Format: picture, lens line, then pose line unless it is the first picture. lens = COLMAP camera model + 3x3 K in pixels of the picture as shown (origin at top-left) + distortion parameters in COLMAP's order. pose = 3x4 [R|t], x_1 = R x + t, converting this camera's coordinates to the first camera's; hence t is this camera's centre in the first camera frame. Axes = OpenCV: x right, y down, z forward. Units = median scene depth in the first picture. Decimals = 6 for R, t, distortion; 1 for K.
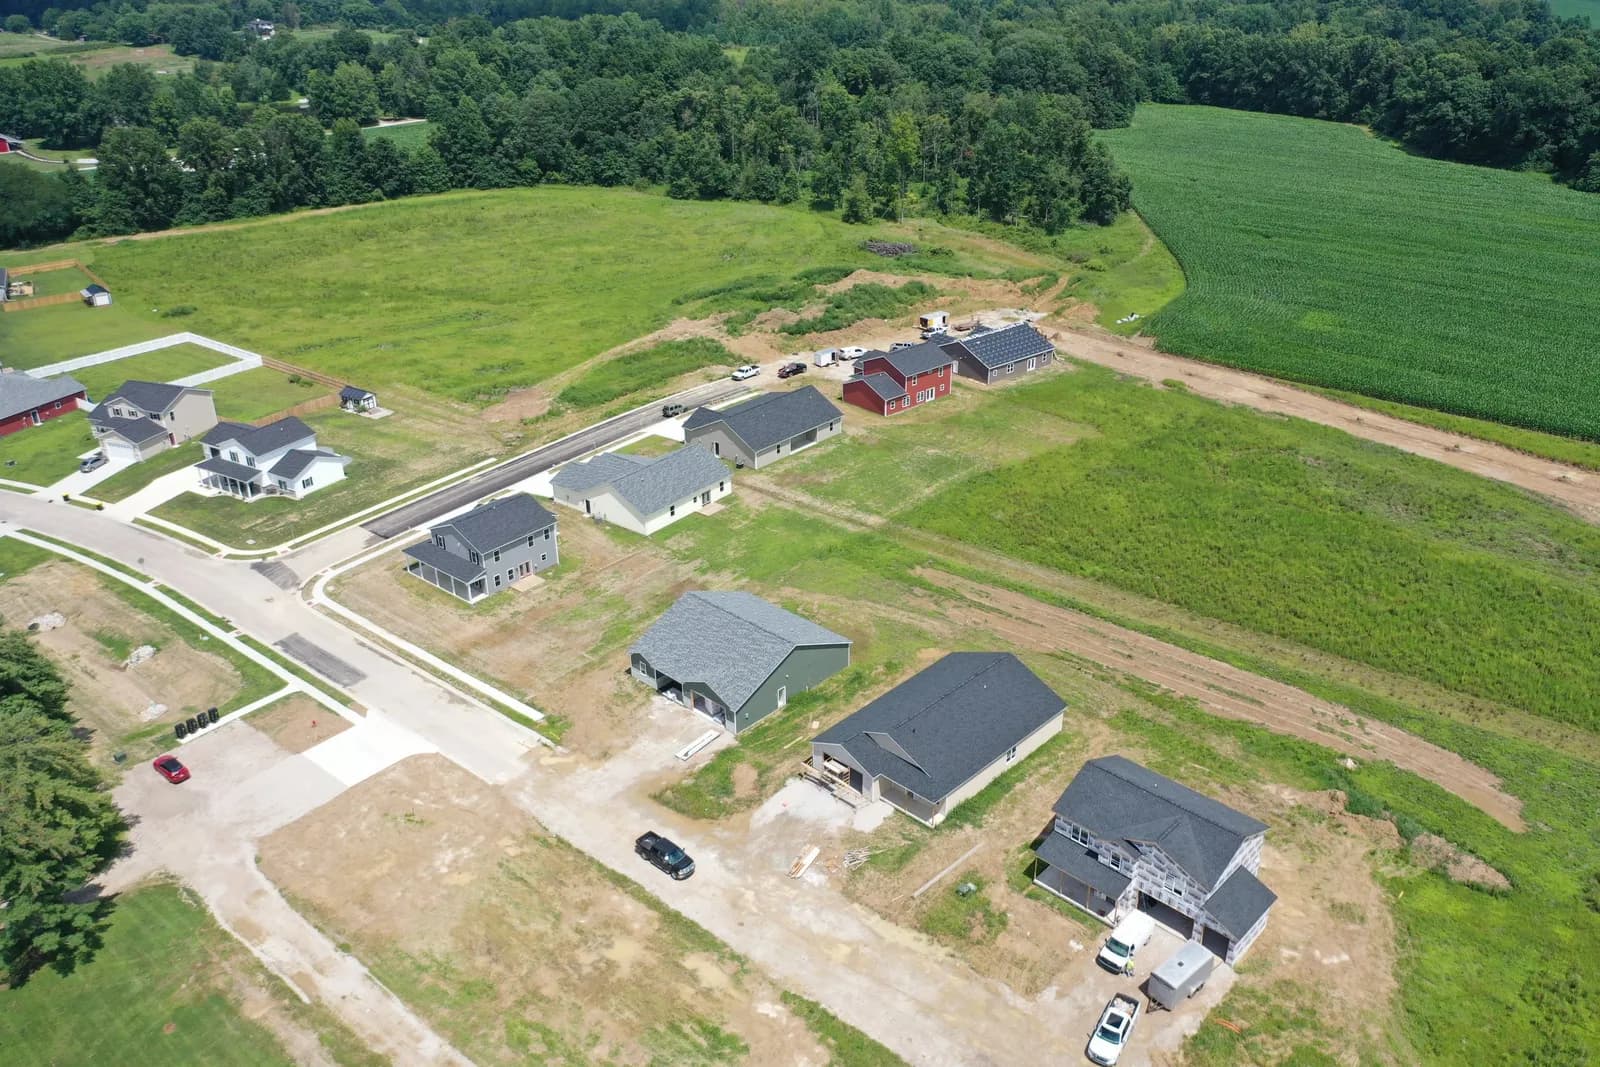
lens RADIAL K [[1281.1, 0, 800.0], [0, 1281.1, 533.5], [0, 0, 1]] dist [-0.004480, -0.000546]
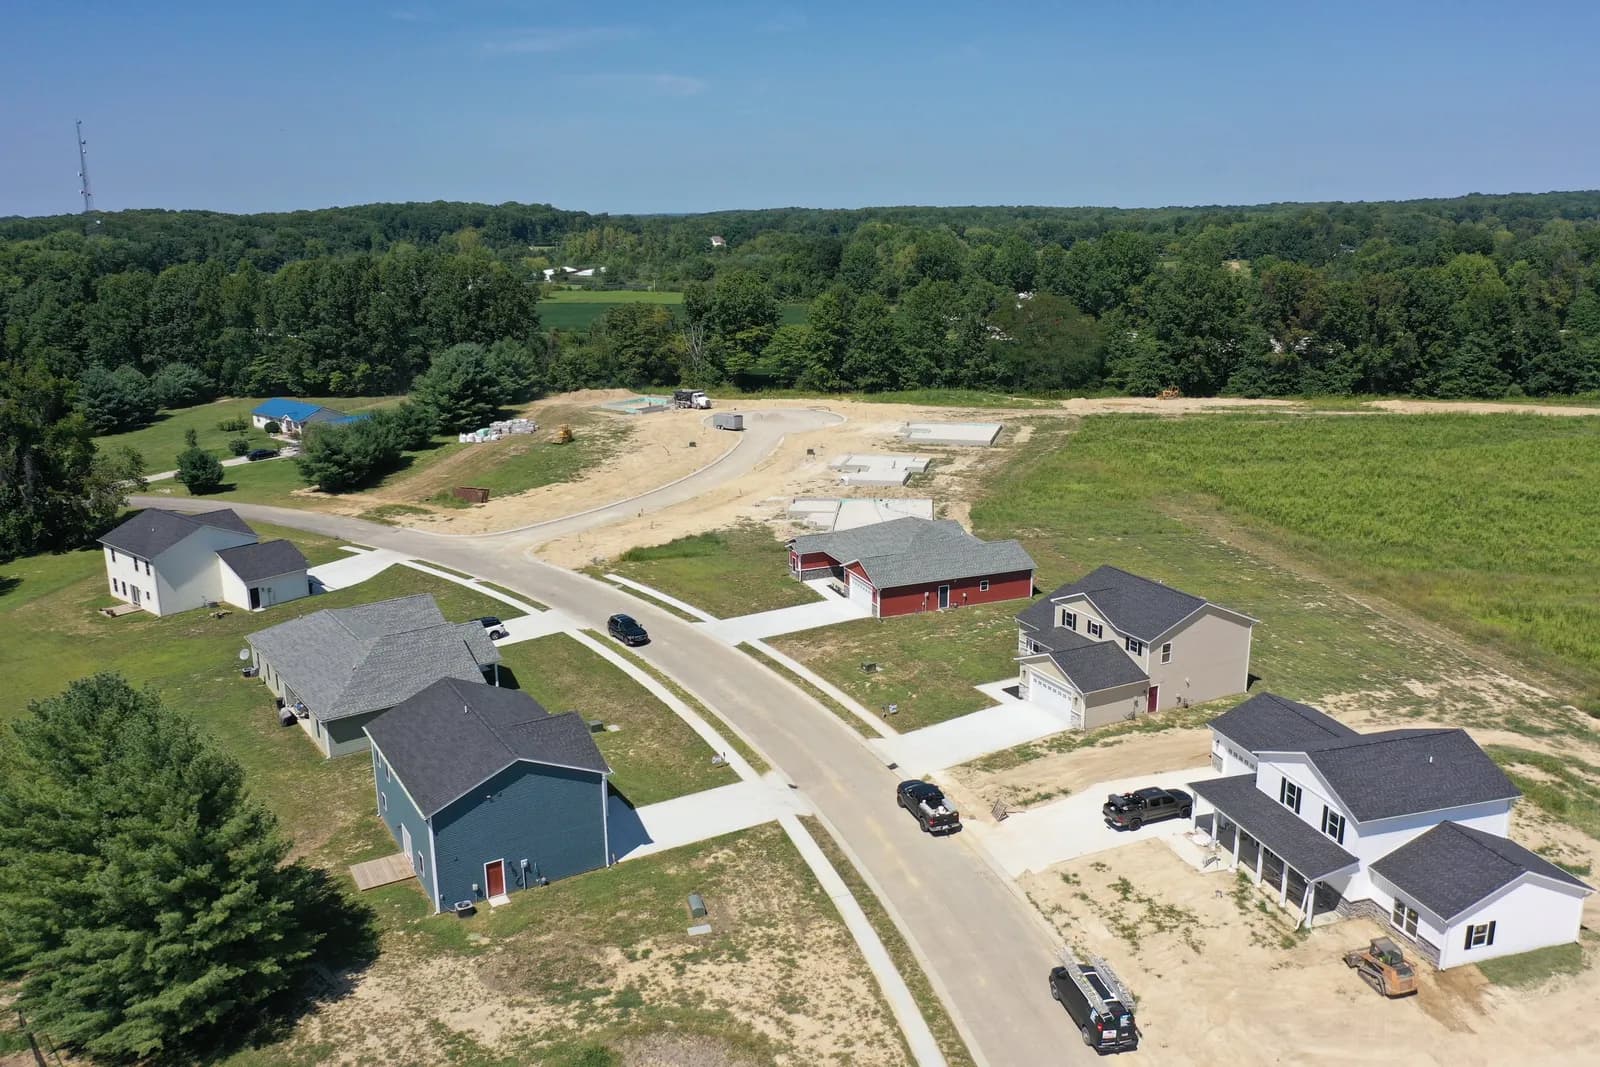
lens RADIAL K [[1281.1, 0, 800.0], [0, 1281.1, 533.5], [0, 0, 1]] dist [-0.004480, -0.000546]
pose [[0.731100, 0.174806, -0.659496, -0.167031], [-0.298507, 0.951148, -0.078806, -0.032799], [0.613503, 0.254480, 0.747566, 0.322843]]
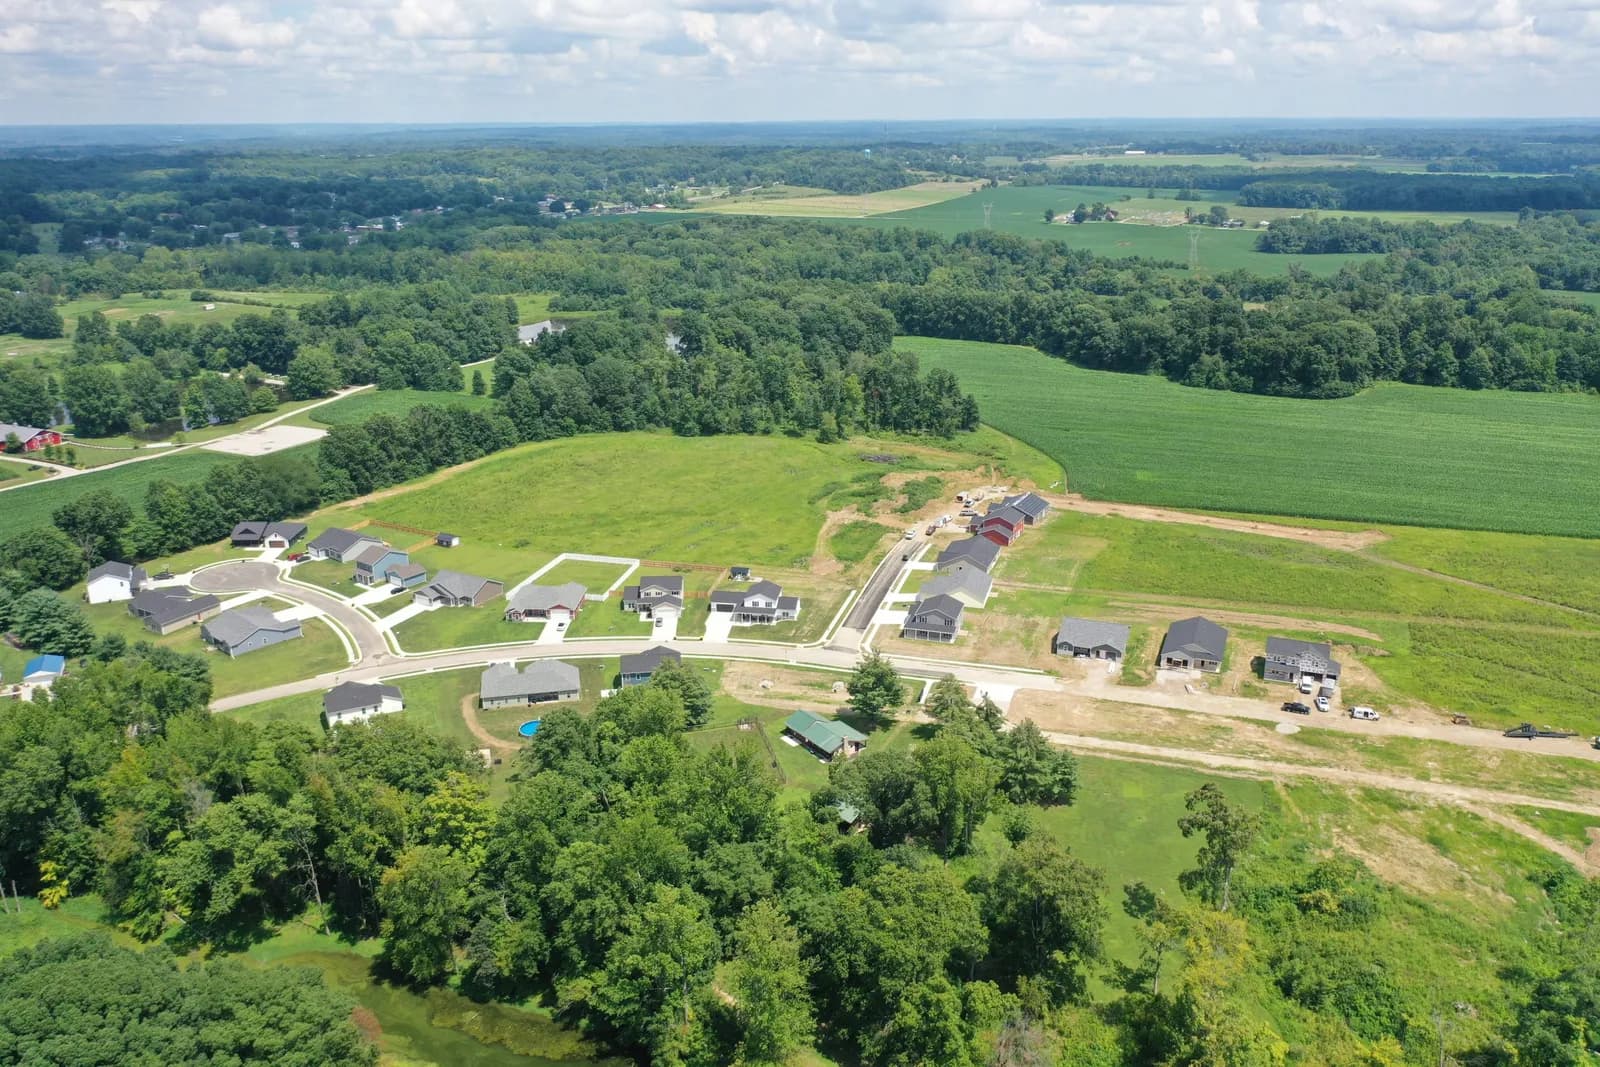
lens RADIAL K [[1281.1, 0, 800.0], [0, 1281.1, 533.5], [0, 0, 1]] dist [-0.004480, -0.000546]
pose [[0.925749, -0.116467, 0.359756, -0.587633], [0.163176, 0.981288, -0.102214, 0.024020], [-0.341120, 0.153328, 0.927431, -0.452064]]
